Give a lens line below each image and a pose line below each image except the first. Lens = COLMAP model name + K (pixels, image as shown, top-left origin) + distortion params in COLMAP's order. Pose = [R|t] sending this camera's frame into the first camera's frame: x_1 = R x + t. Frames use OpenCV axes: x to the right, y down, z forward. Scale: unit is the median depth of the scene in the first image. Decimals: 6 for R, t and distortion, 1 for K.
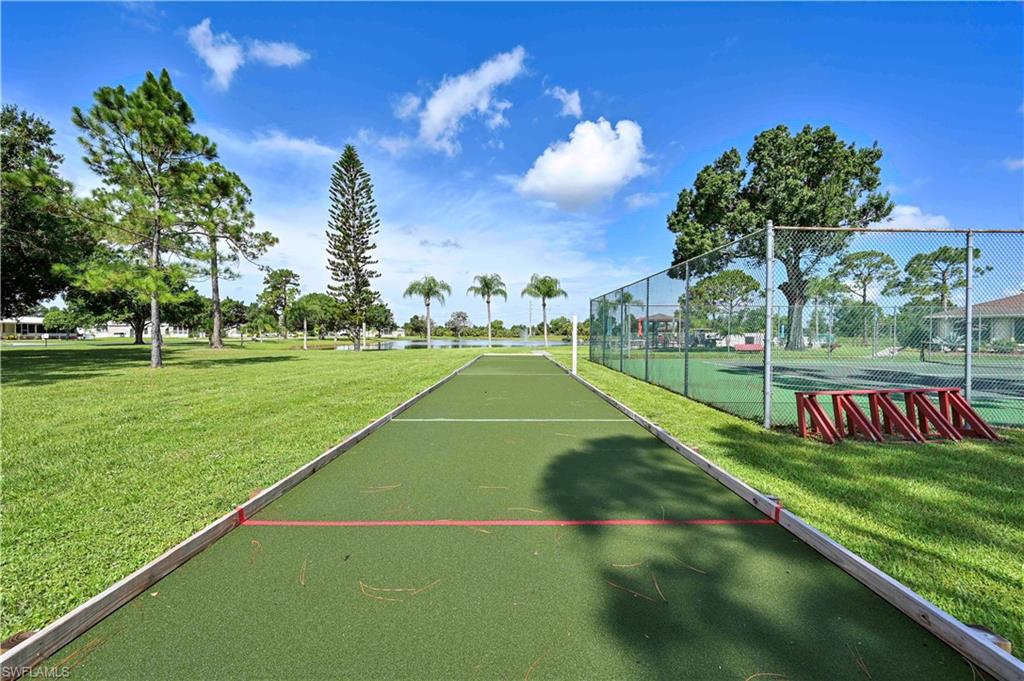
lens RADIAL K [[413.2, 0, 511.1], [0, 413.2, 340.9], [0, 0, 1]] dist [0.002298, -0.000034]
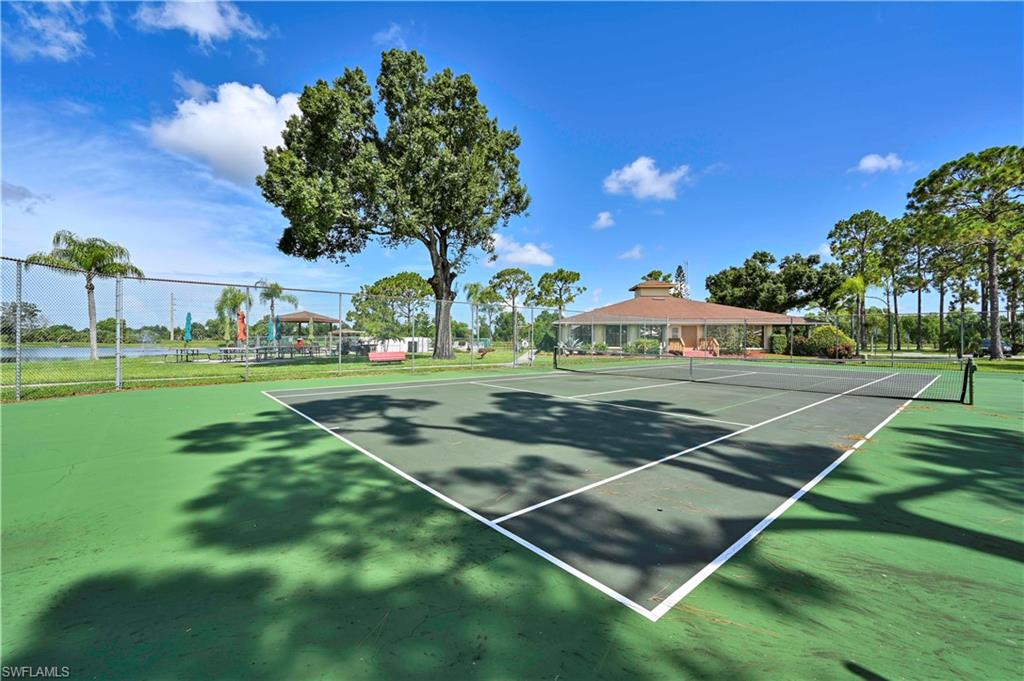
lens RADIAL K [[413.2, 0, 511.1], [0, 413.2, 340.9], [0, 0, 1]] dist [0.002298, -0.000034]
pose [[0.767610, -0.002307, 0.640914, 0.160842], [0.010019, 0.999915, -0.008400, -0.001612], [-0.640839, 0.012869, 0.767567, 0.173954]]
